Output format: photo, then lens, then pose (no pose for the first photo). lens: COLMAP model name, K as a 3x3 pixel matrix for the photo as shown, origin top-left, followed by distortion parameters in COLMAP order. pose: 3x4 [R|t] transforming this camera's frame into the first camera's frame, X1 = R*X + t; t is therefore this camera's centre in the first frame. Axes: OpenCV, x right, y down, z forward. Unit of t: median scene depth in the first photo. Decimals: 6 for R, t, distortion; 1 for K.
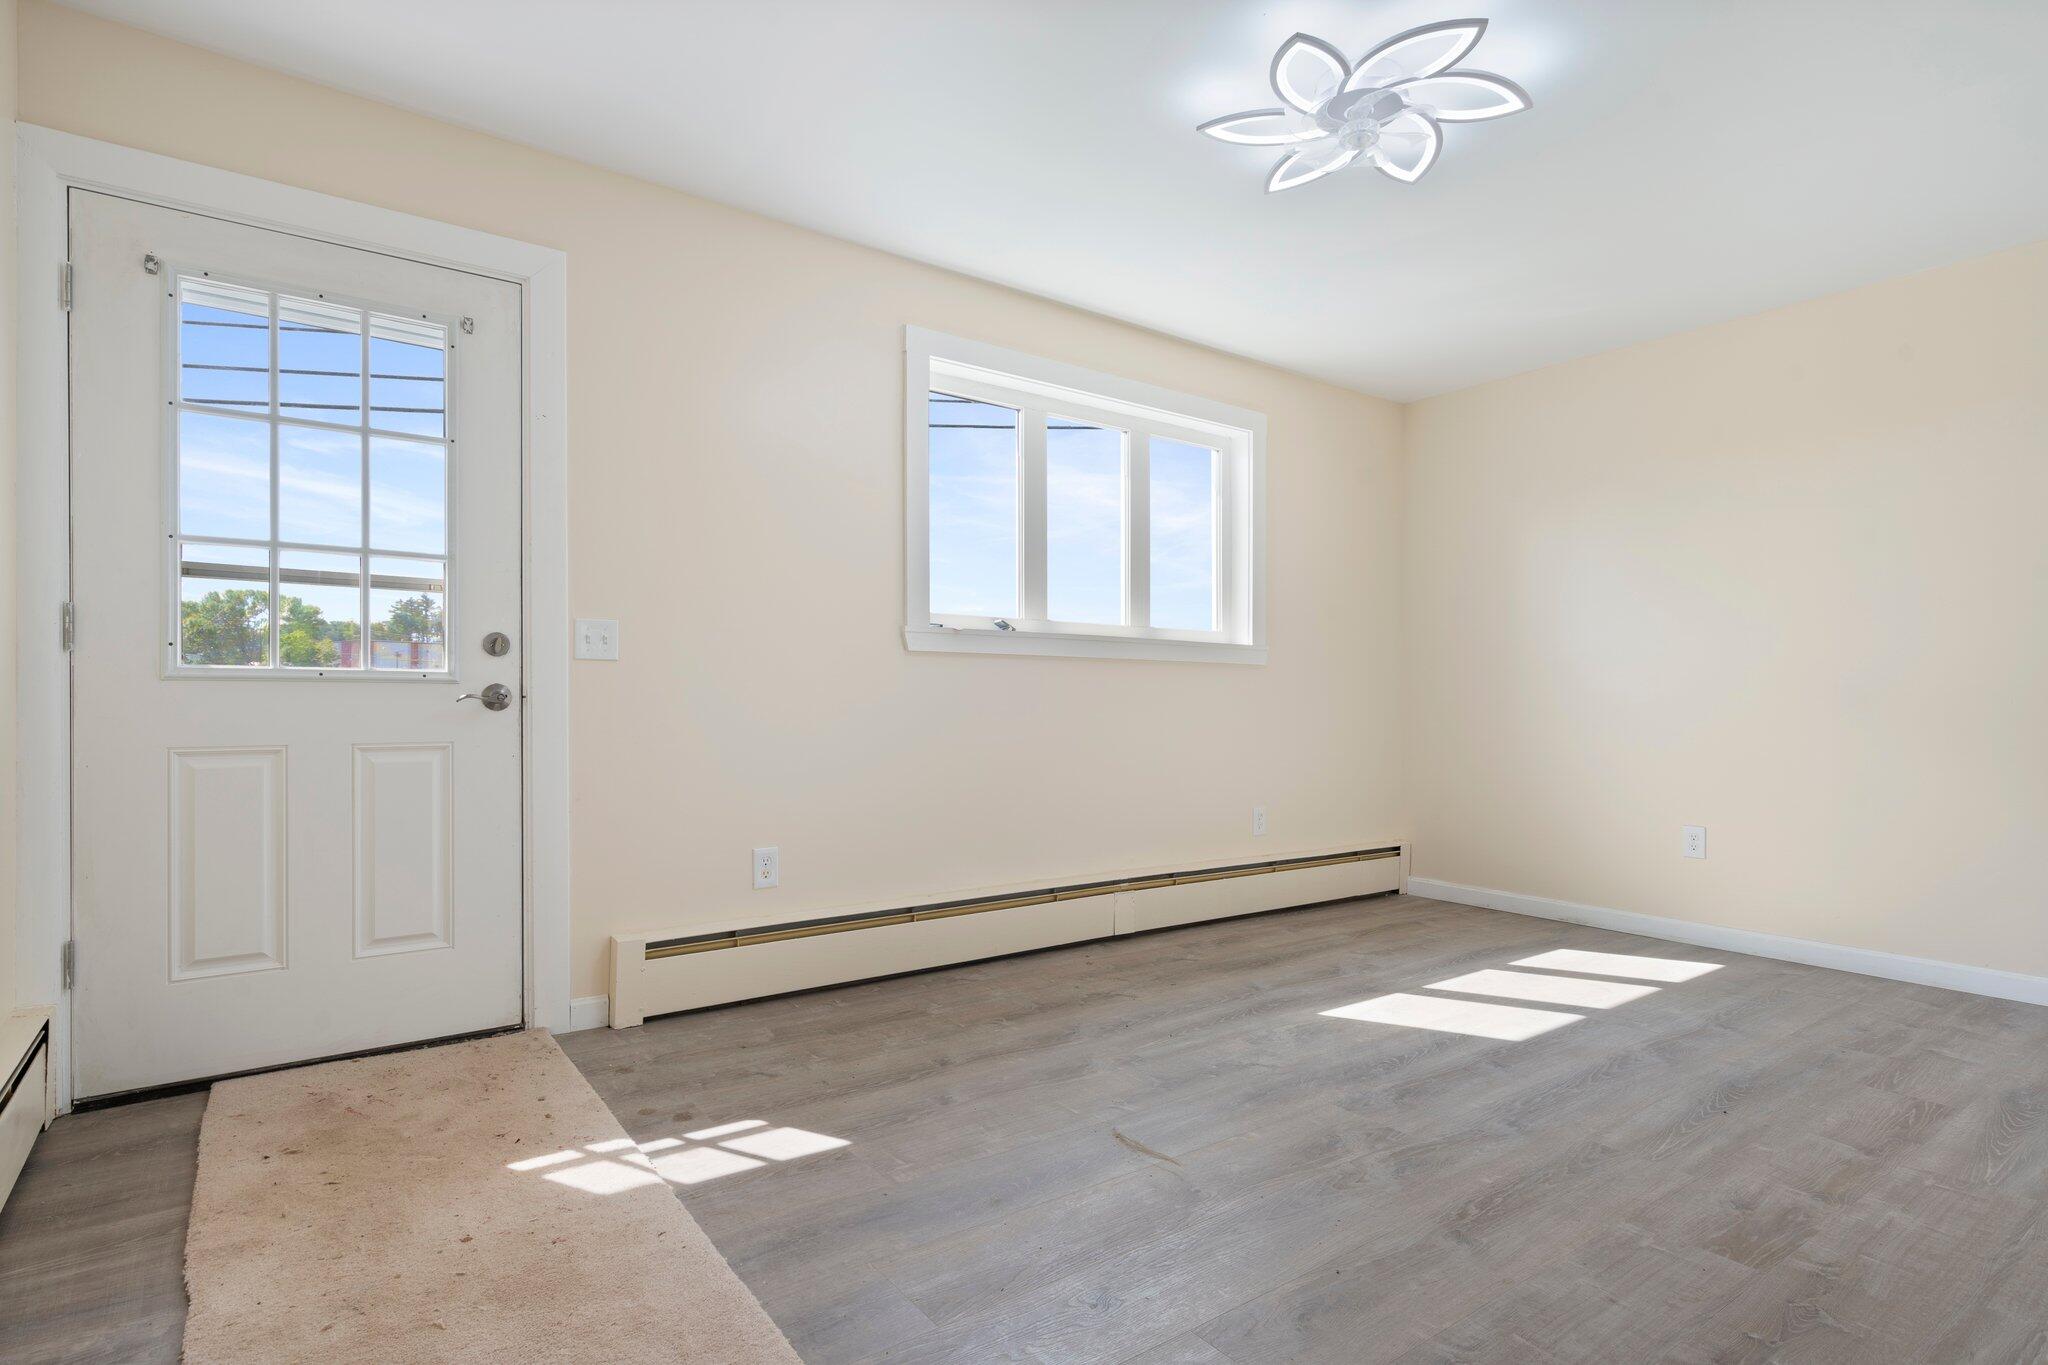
lens RADIAL K [[1054.8, 0, 1017.0], [0, 1054.8, 697.1], [0, 0, 1]] dist [0.007330, 0.001571]
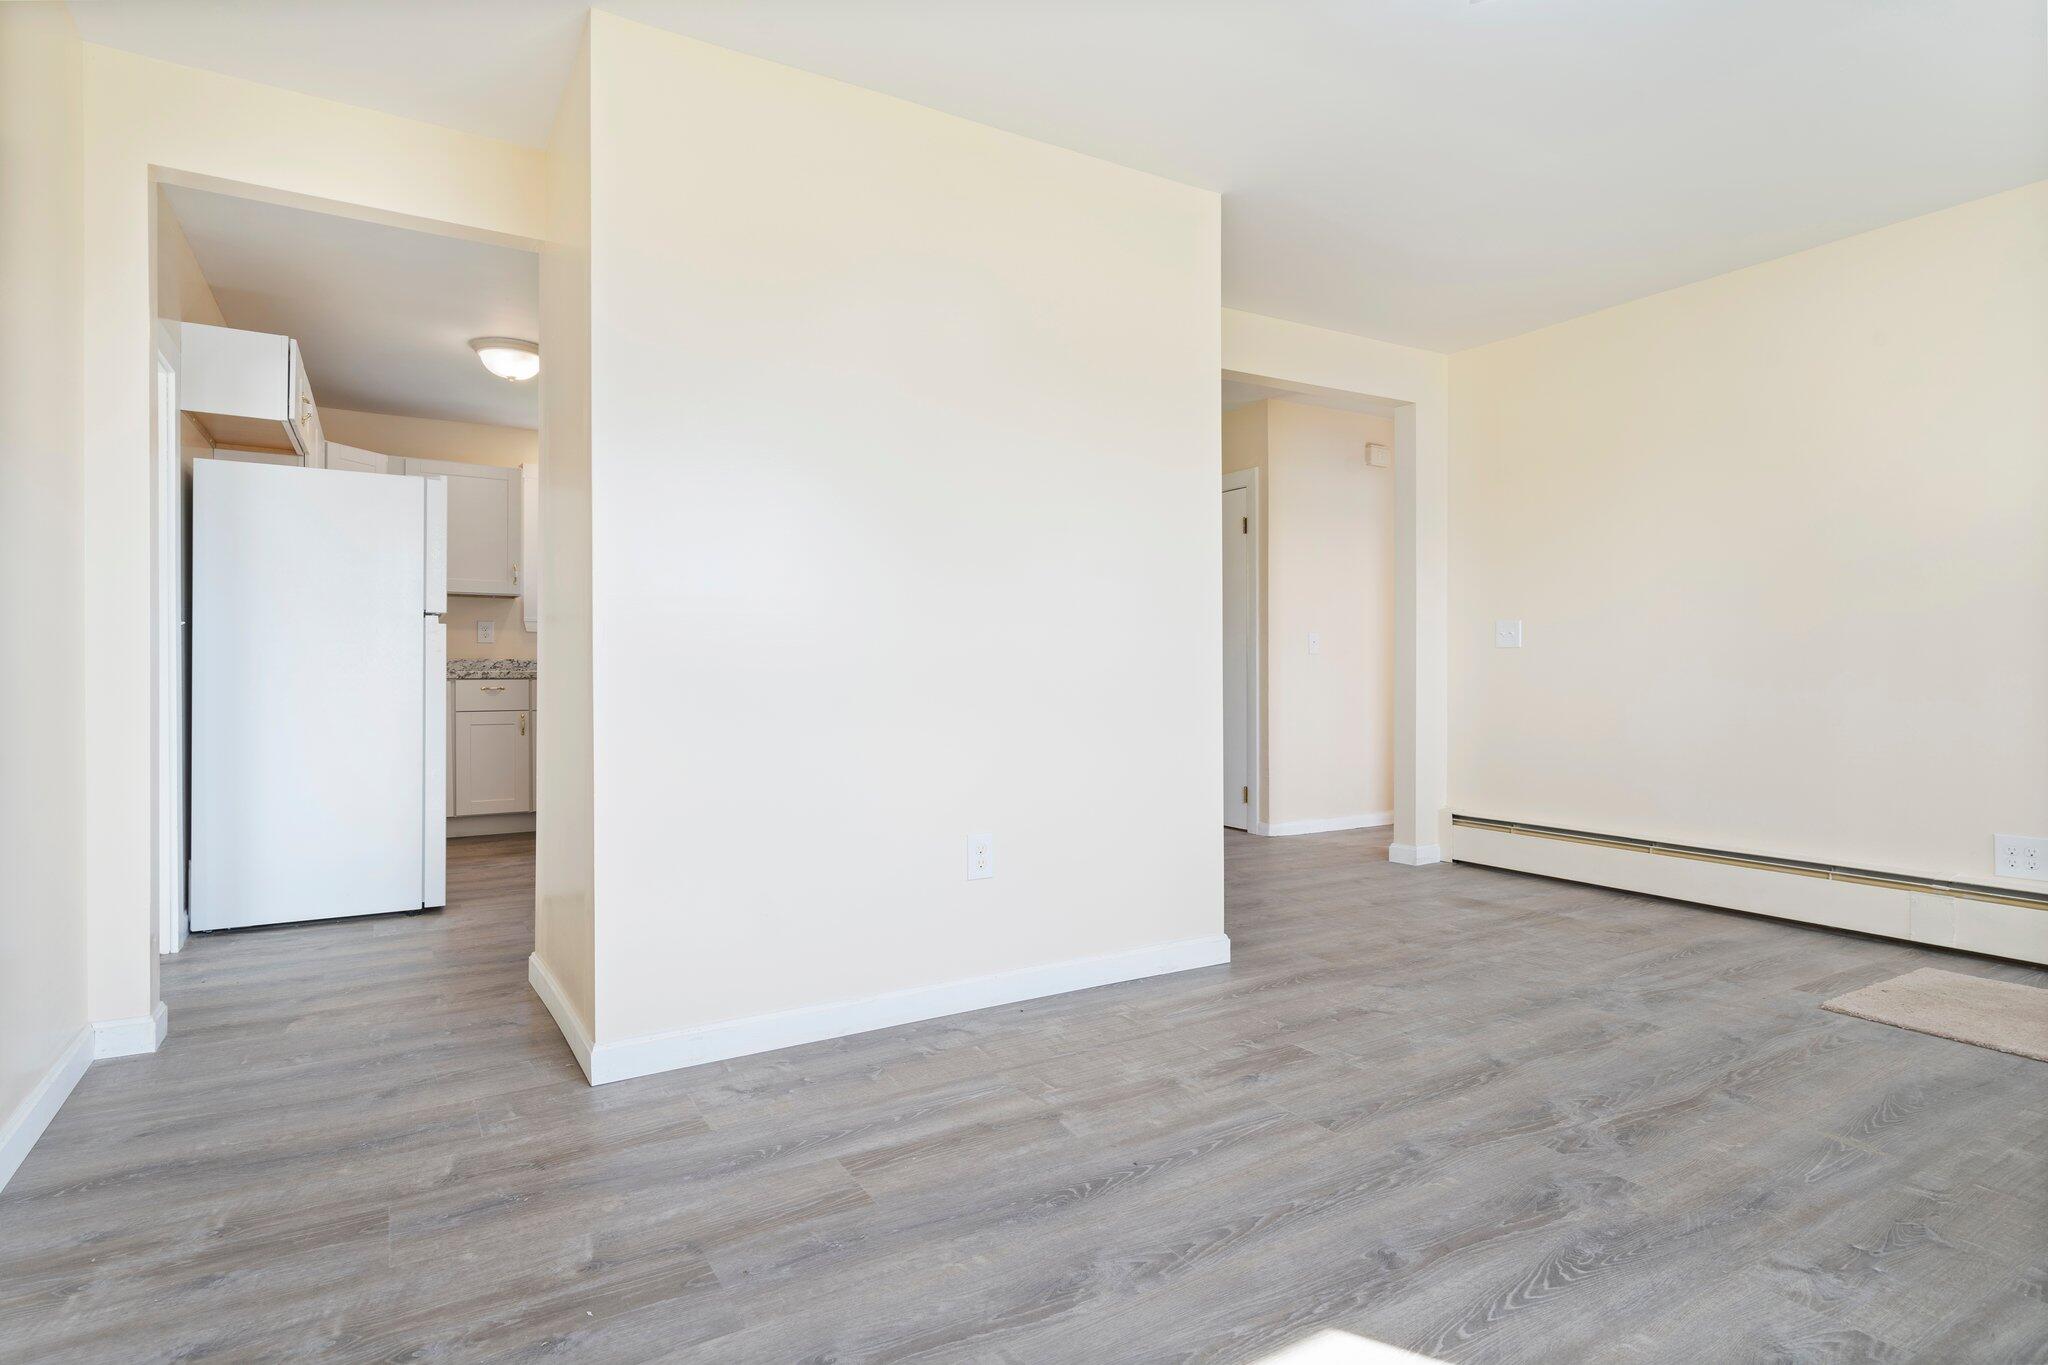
lens RADIAL K [[1054.8, 0, 1025.4], [0, 1054.8, 678.6], [0, 0, 1]] dist [0.007330, 0.001571]
pose [[-0.995940, -0.010891, 0.089359, 0.594145], [-0.010422, 0.999929, 0.005716, 0.013727], [-0.089415, 0.004761, -0.995983, 1.575836]]
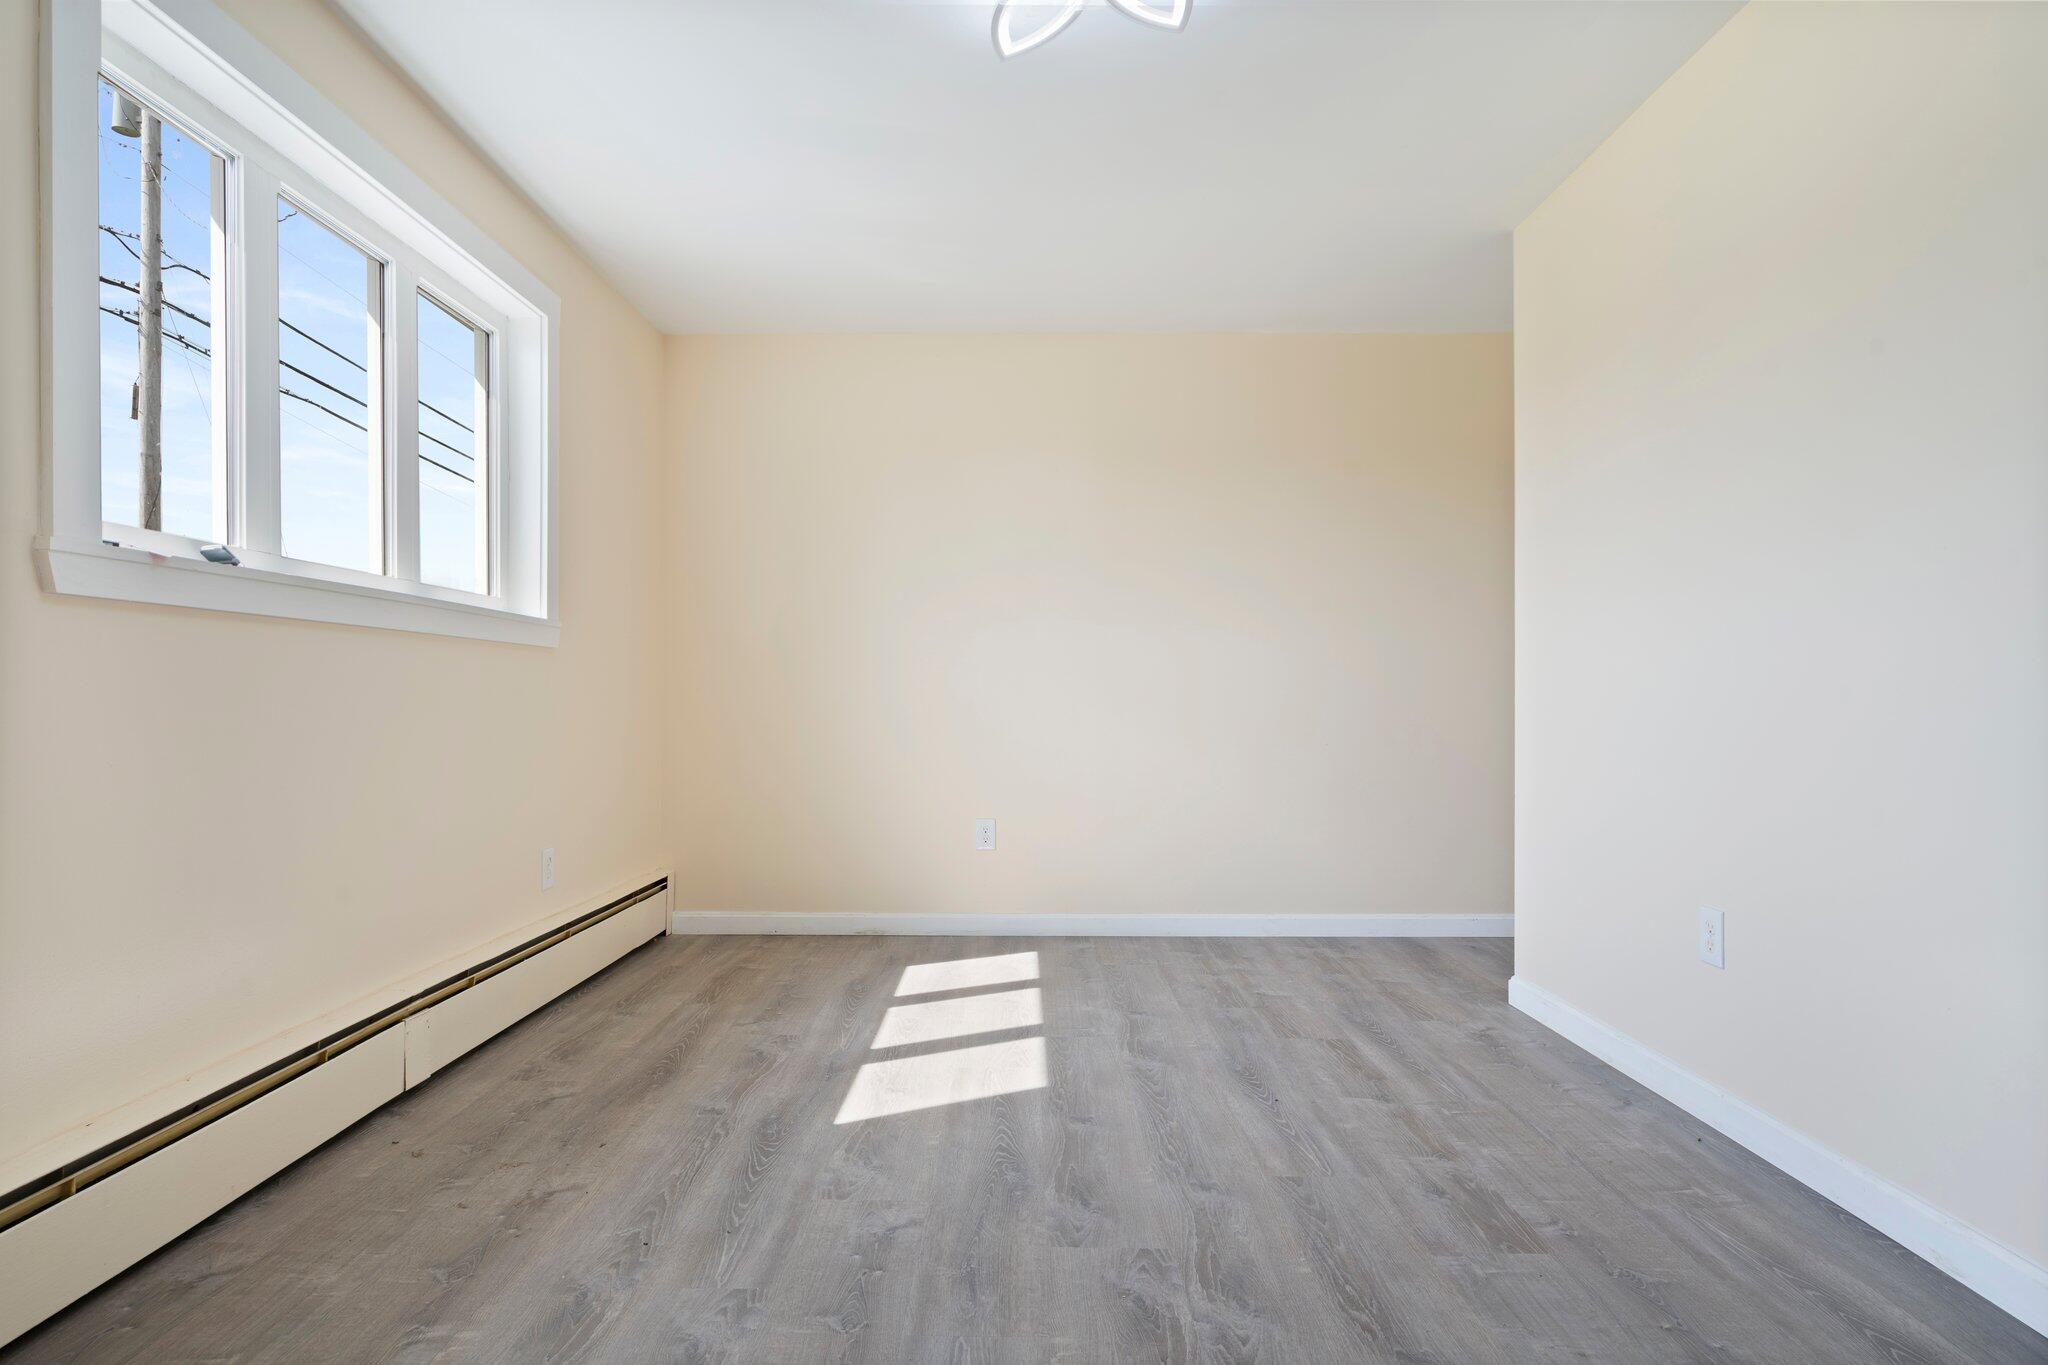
lens RADIAL K [[1126.4, 0, 1025.0], [0, 1126.4, 678.5], [0, 0, 1]] dist [0.005930, 0.001806]
pose [[0.596649, 0.007722, 0.802465, -0.303217], [0.000872, 0.999947, -0.010271, -0.002425], [-0.802502, 0.006828, 0.596611, 0.473369]]
